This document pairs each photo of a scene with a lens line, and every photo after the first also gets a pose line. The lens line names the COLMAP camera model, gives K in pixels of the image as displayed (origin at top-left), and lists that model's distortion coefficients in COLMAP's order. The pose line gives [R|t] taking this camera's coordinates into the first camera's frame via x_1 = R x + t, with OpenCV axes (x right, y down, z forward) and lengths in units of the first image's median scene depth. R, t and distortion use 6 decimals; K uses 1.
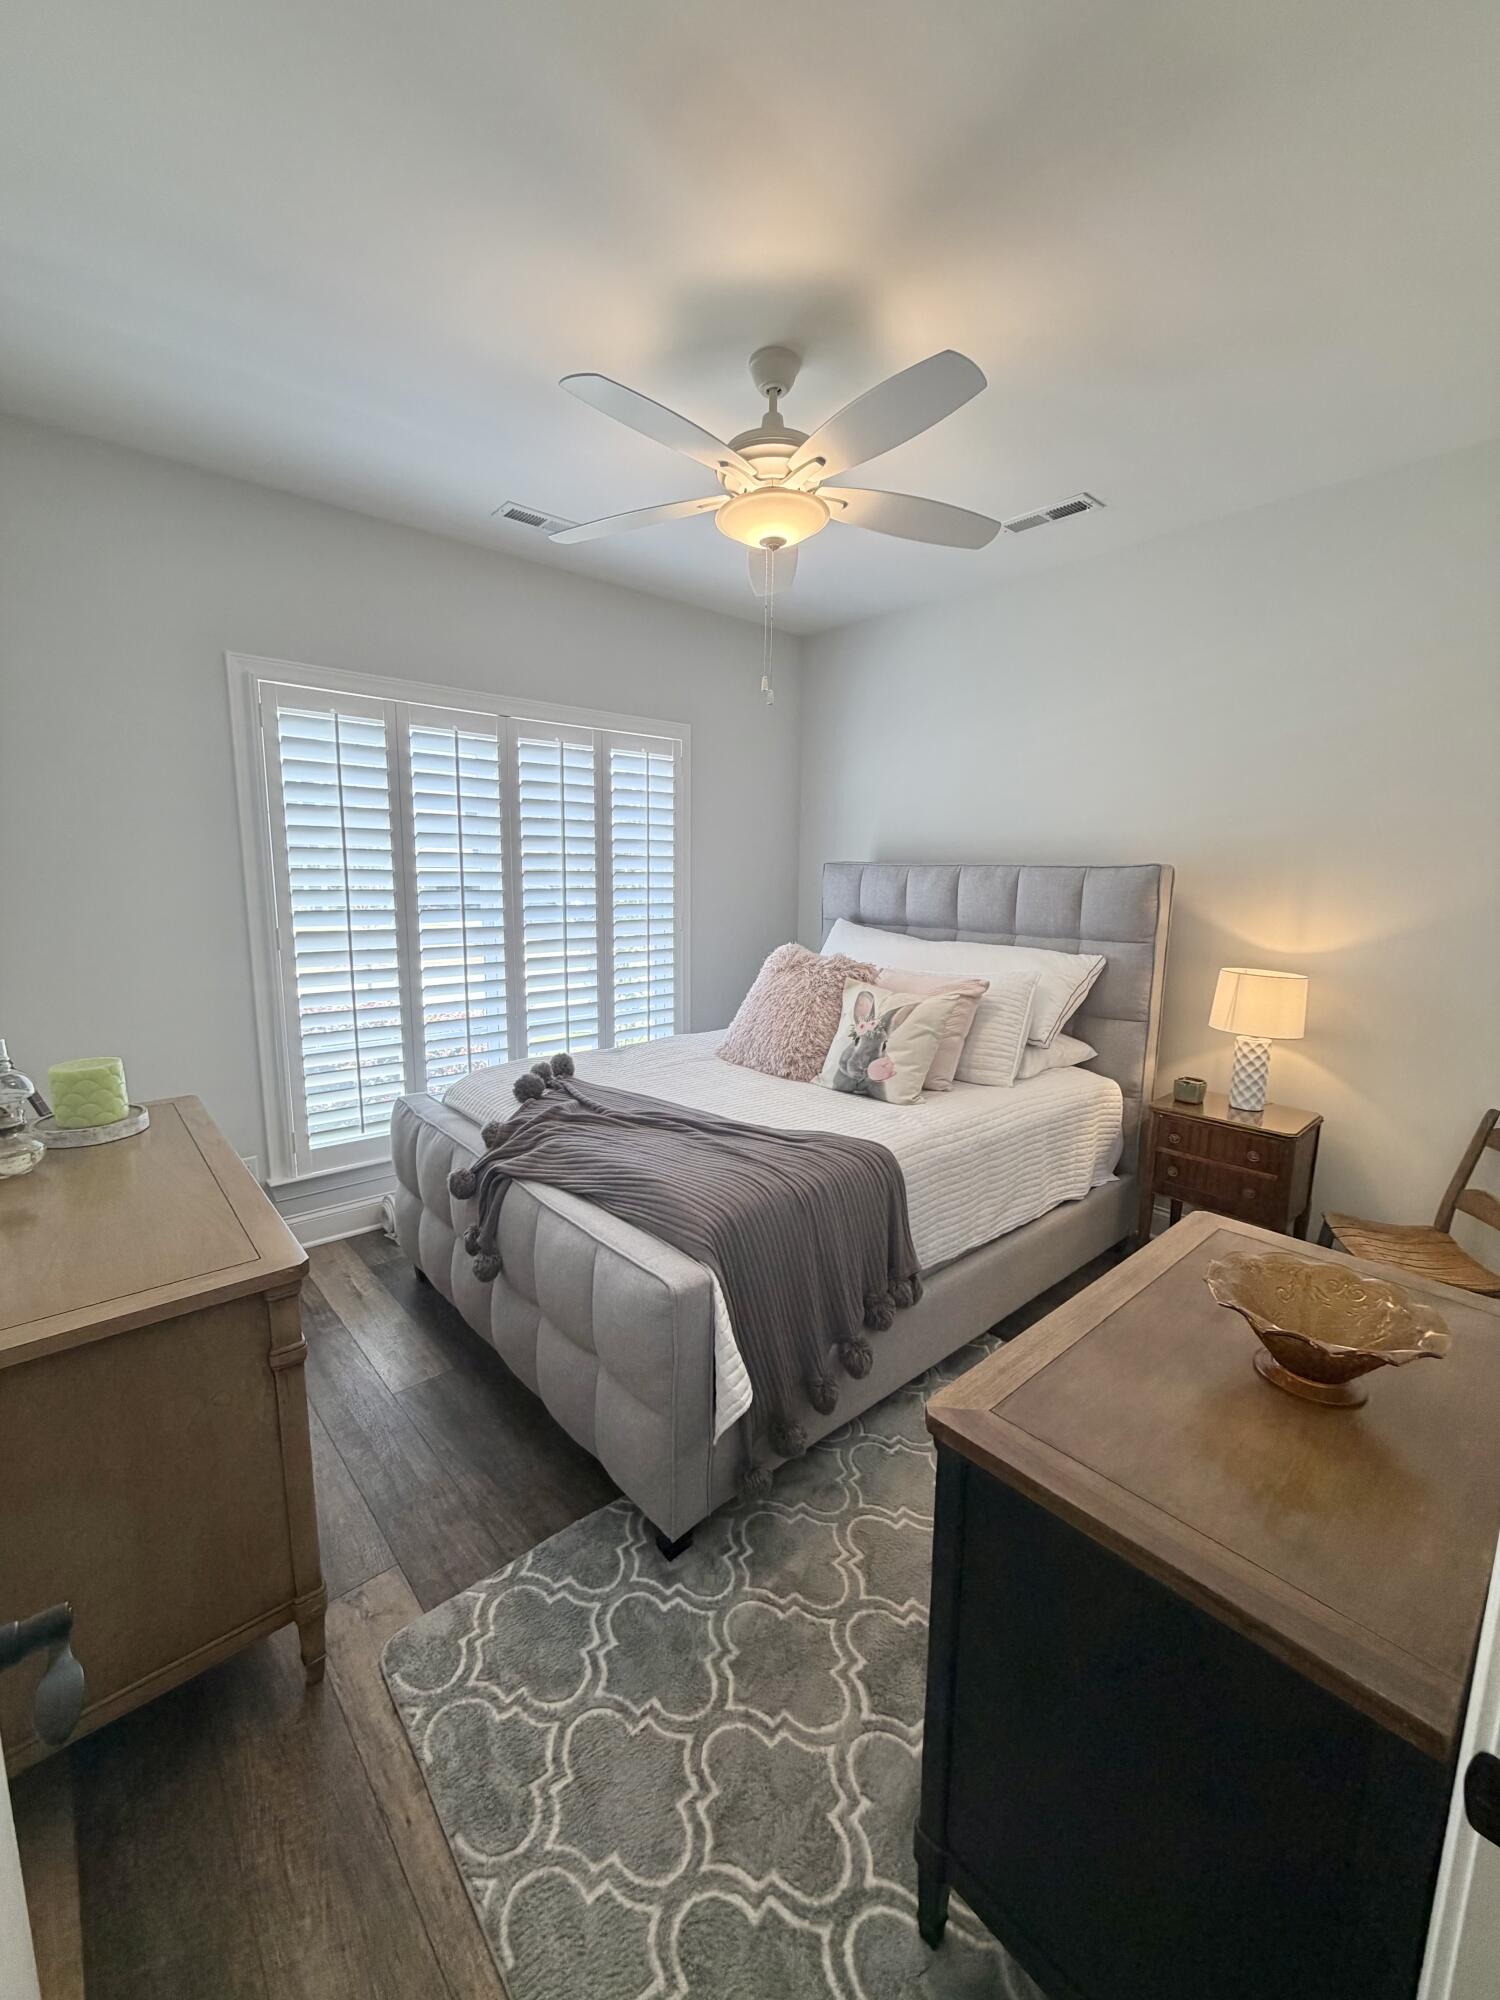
lens RADIAL K [[783.8, 0, 757.9], [0, 783.8, 968.5], [0, 0, 1]] dist [-0.000770, -0.000078]
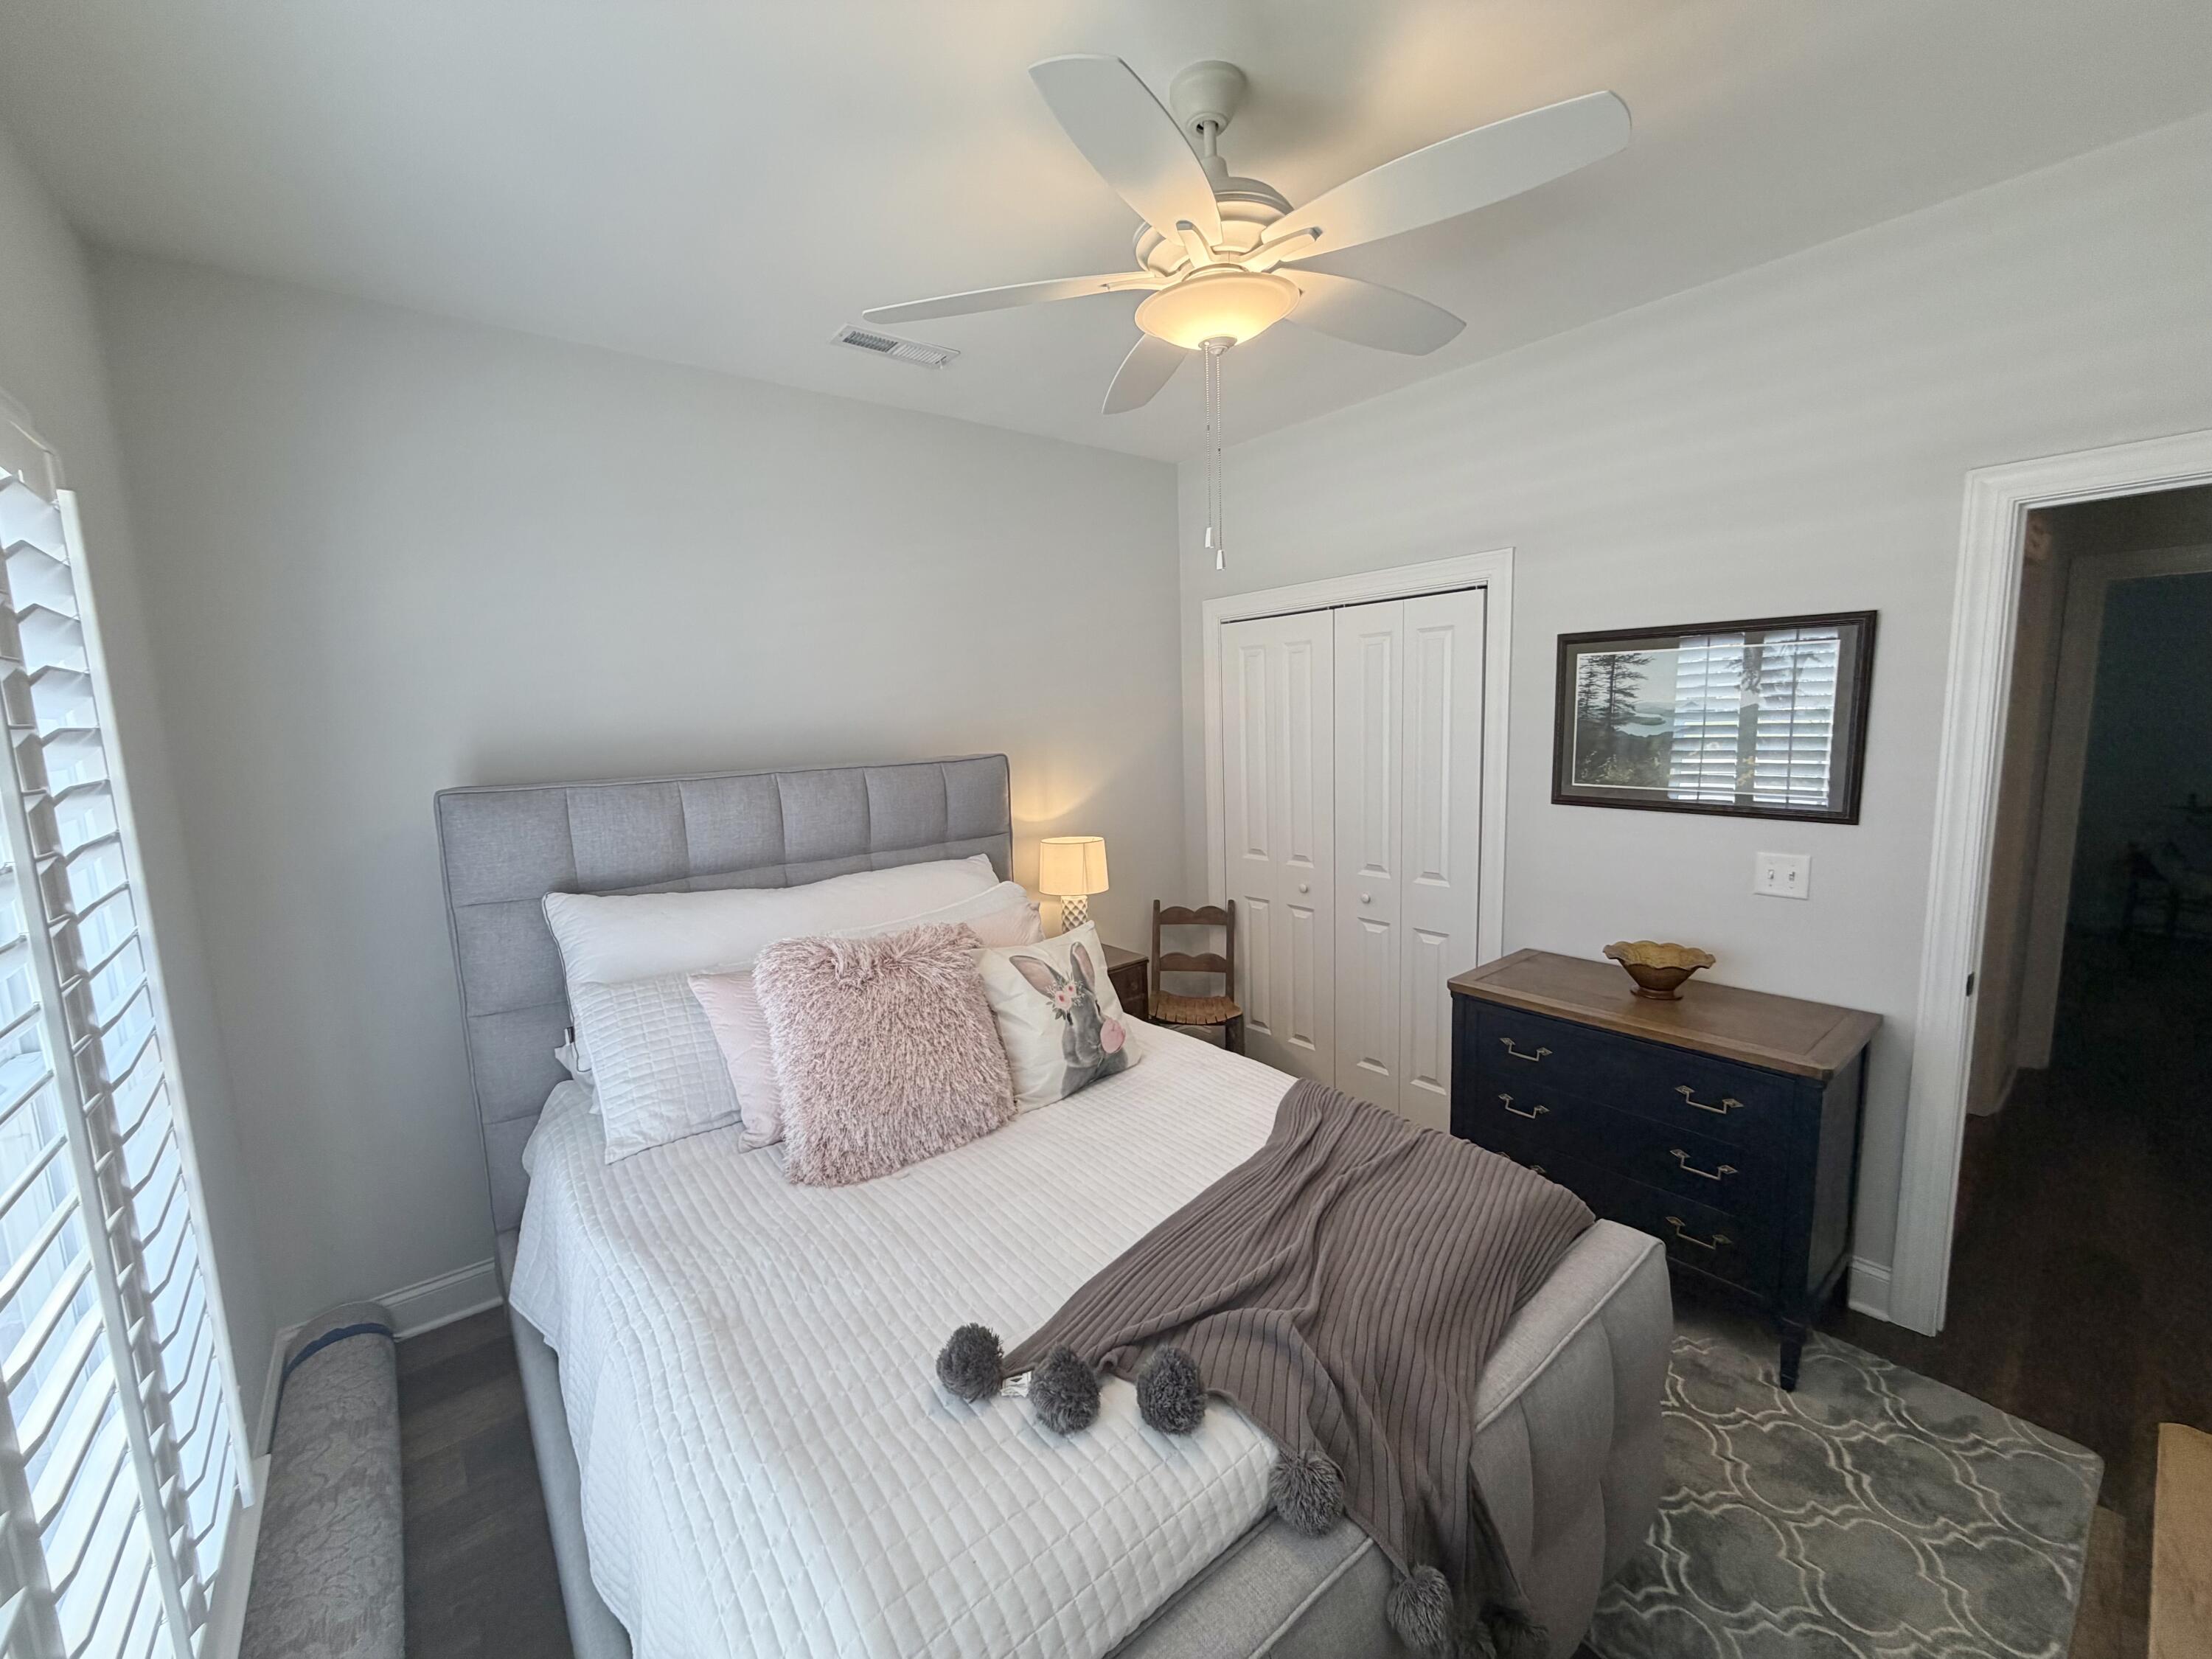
lens RADIAL K [[866.9, 0, 1112.0], [0, 866.9, 817.8], [0, 0, 1]] dist [-0.000770, -0.000078]
pose [[0.061769, -0.141182, 0.988055, -0.646576], [0.160112, 0.978526, 0.129811, -0.190658], [-0.985164, 0.150182, 0.083048, 0.858552]]
